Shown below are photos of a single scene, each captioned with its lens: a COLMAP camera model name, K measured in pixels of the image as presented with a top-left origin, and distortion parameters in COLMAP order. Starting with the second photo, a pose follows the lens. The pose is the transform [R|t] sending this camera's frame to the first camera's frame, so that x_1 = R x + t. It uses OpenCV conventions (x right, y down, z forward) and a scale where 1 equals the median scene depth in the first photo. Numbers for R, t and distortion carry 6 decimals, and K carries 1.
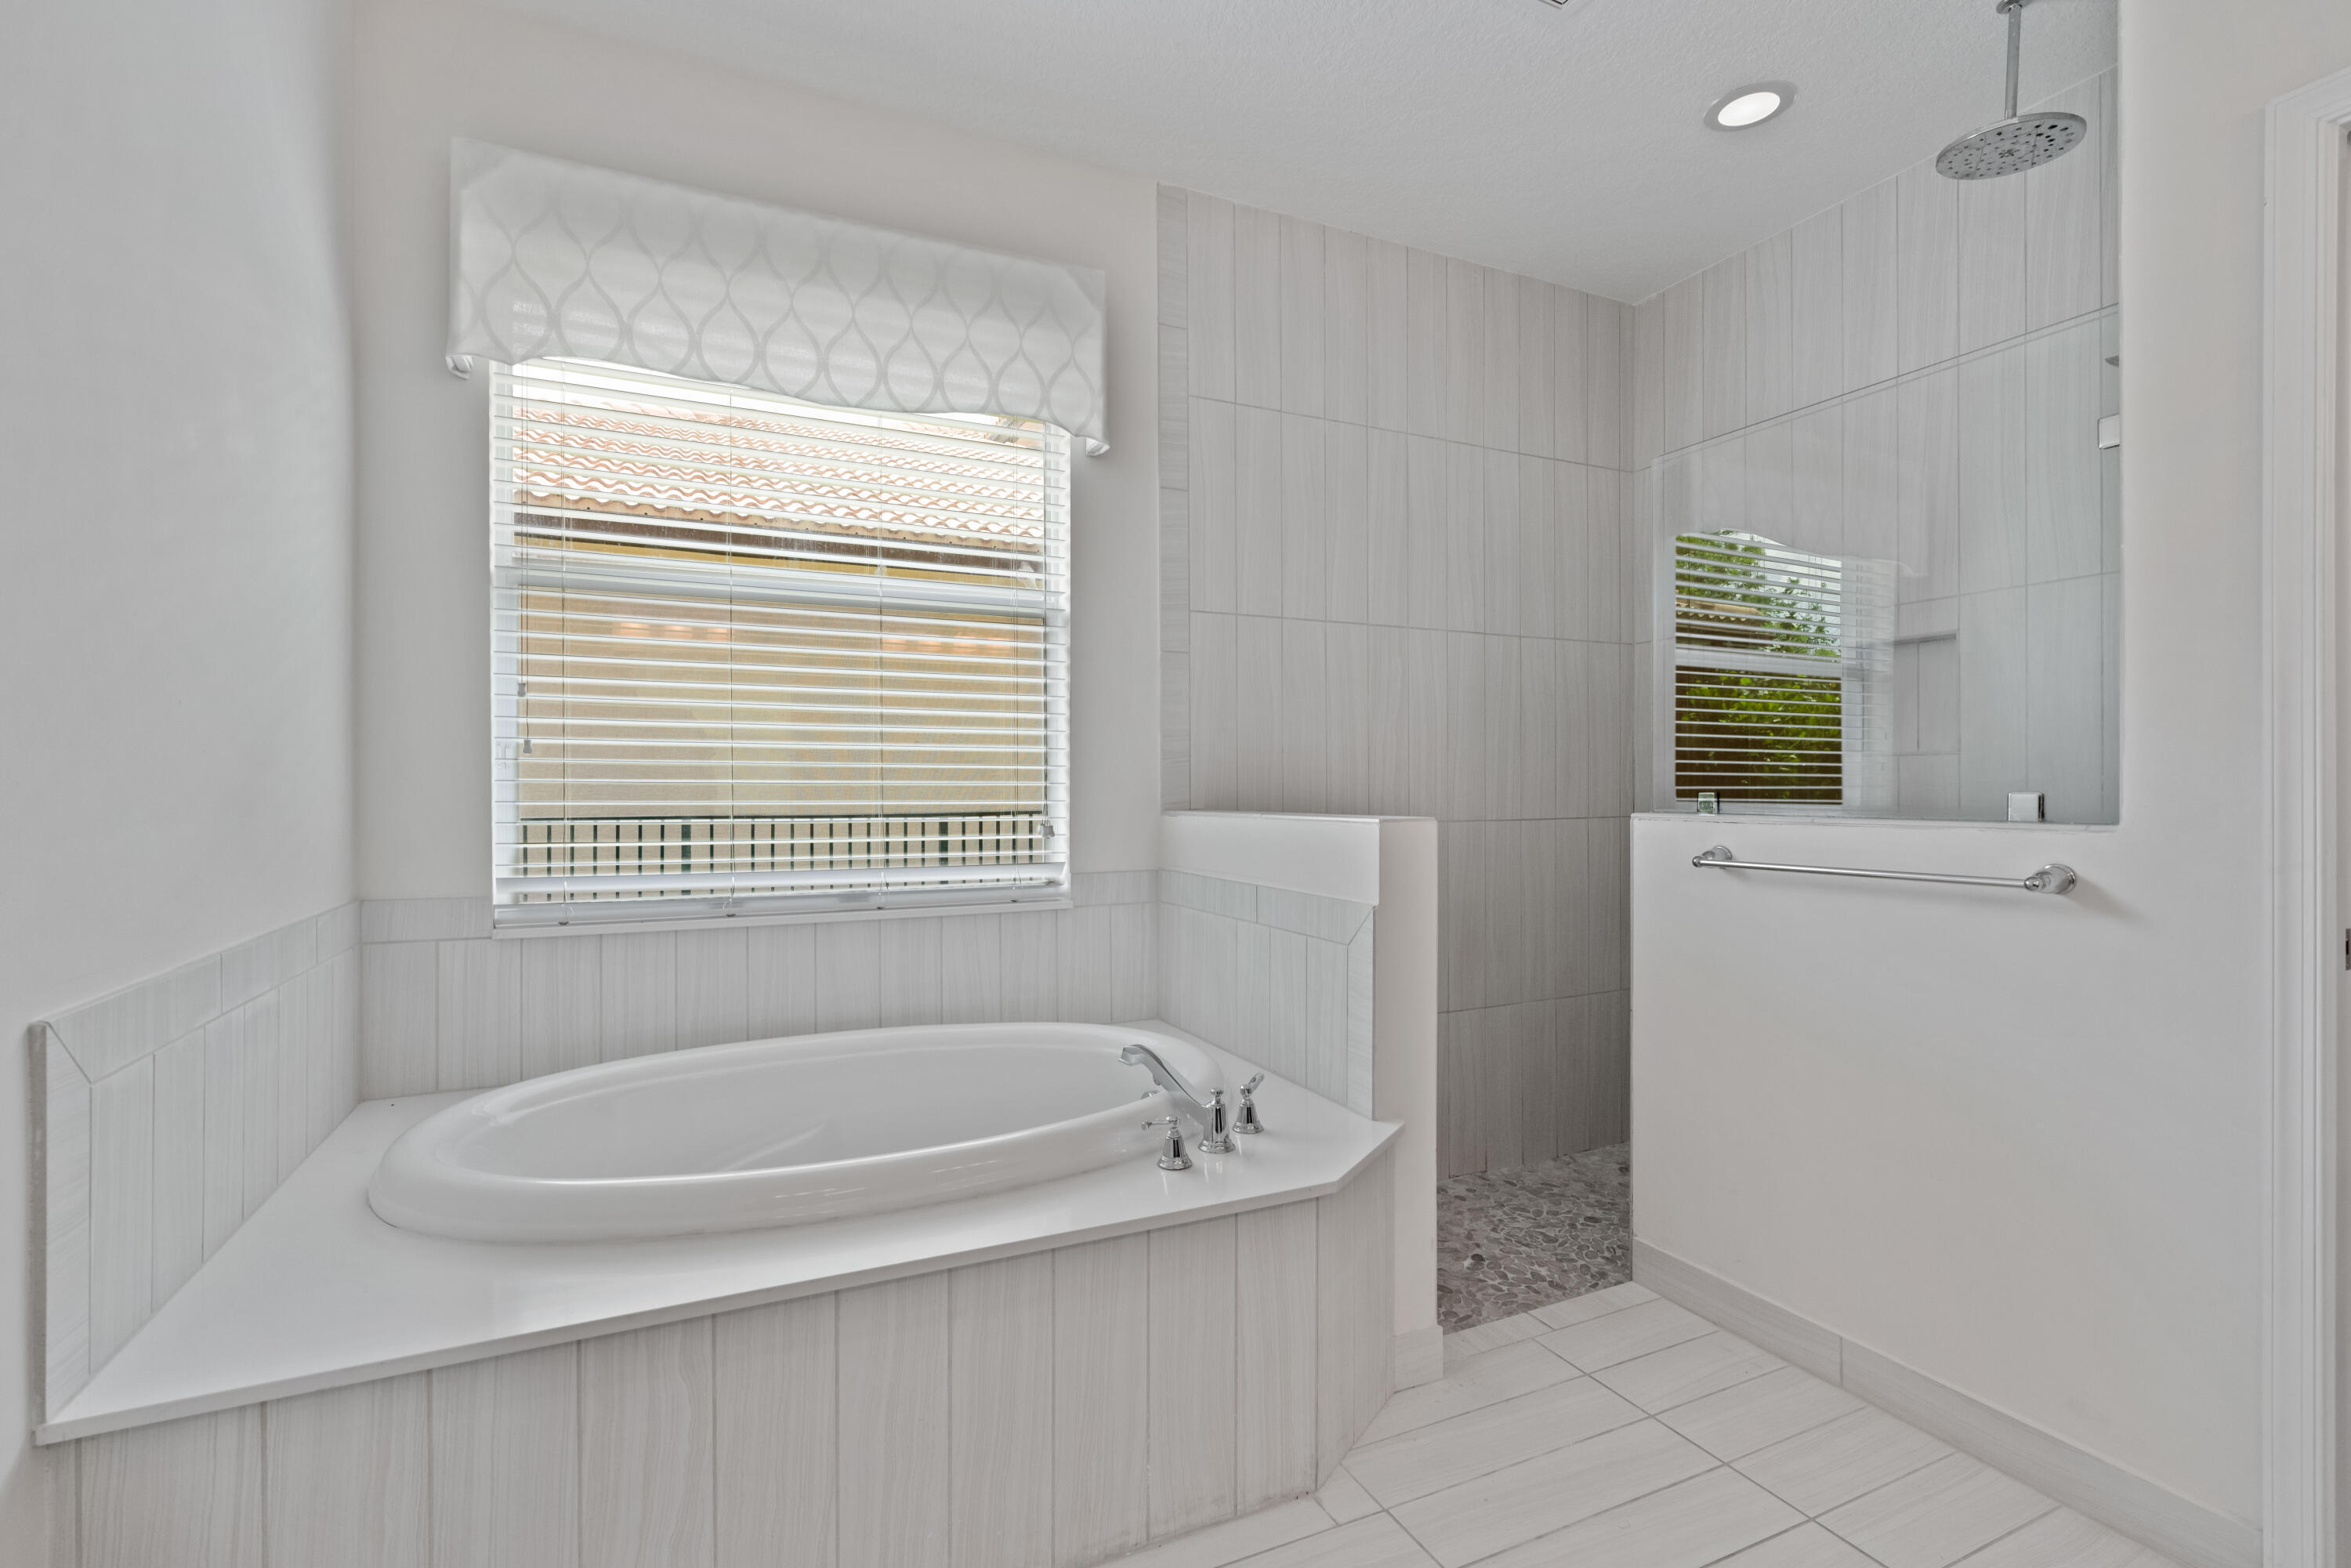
lens RADIAL K [[1063.3, 0, 1188.4], [0, 1063.3, 791.0], [0, 0, 1]] dist [-0.010476, 0.002569]
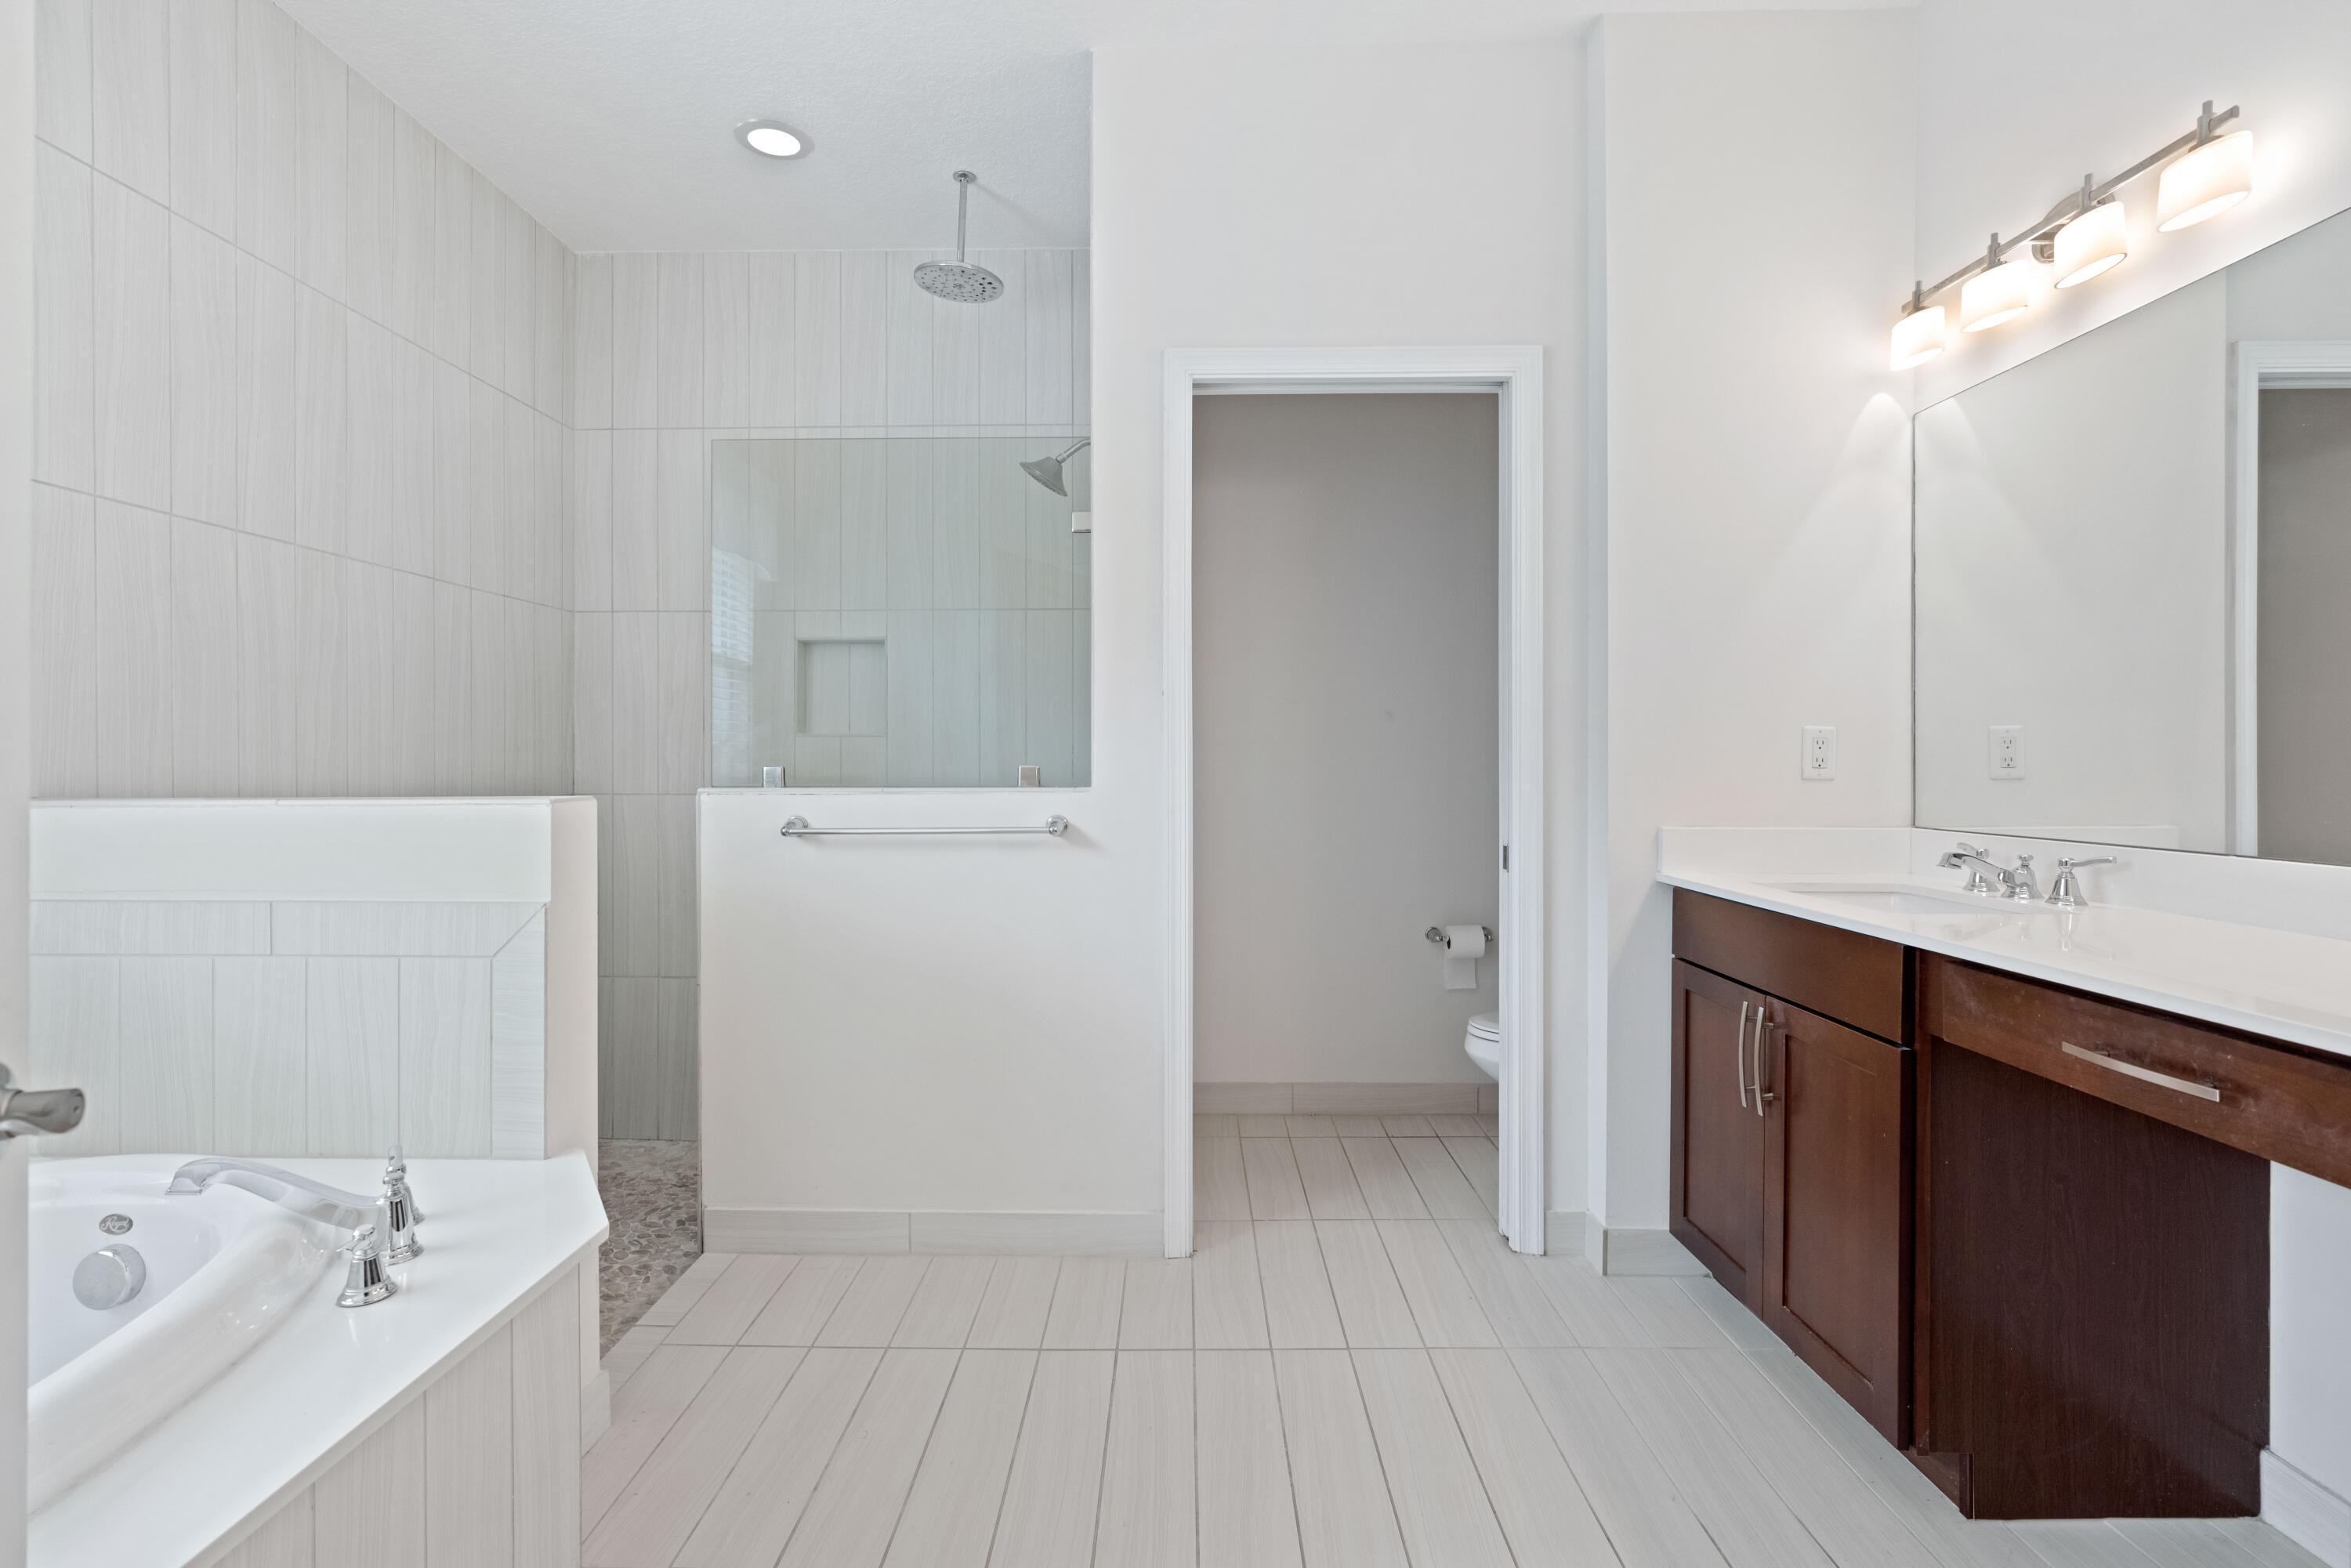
lens RADIAL K [[1063.3, 0, 1184.6], [0, 1063.3, 769.6], [0, 0, 1]] dist [-0.010476, 0.002569]
pose [[0.441215, -0.004651, 0.897389, -0.306766], [0.004638, 0.999985, 0.002902, 0.002749], [-0.897389, 0.002881, 0.441230, 0.157839]]
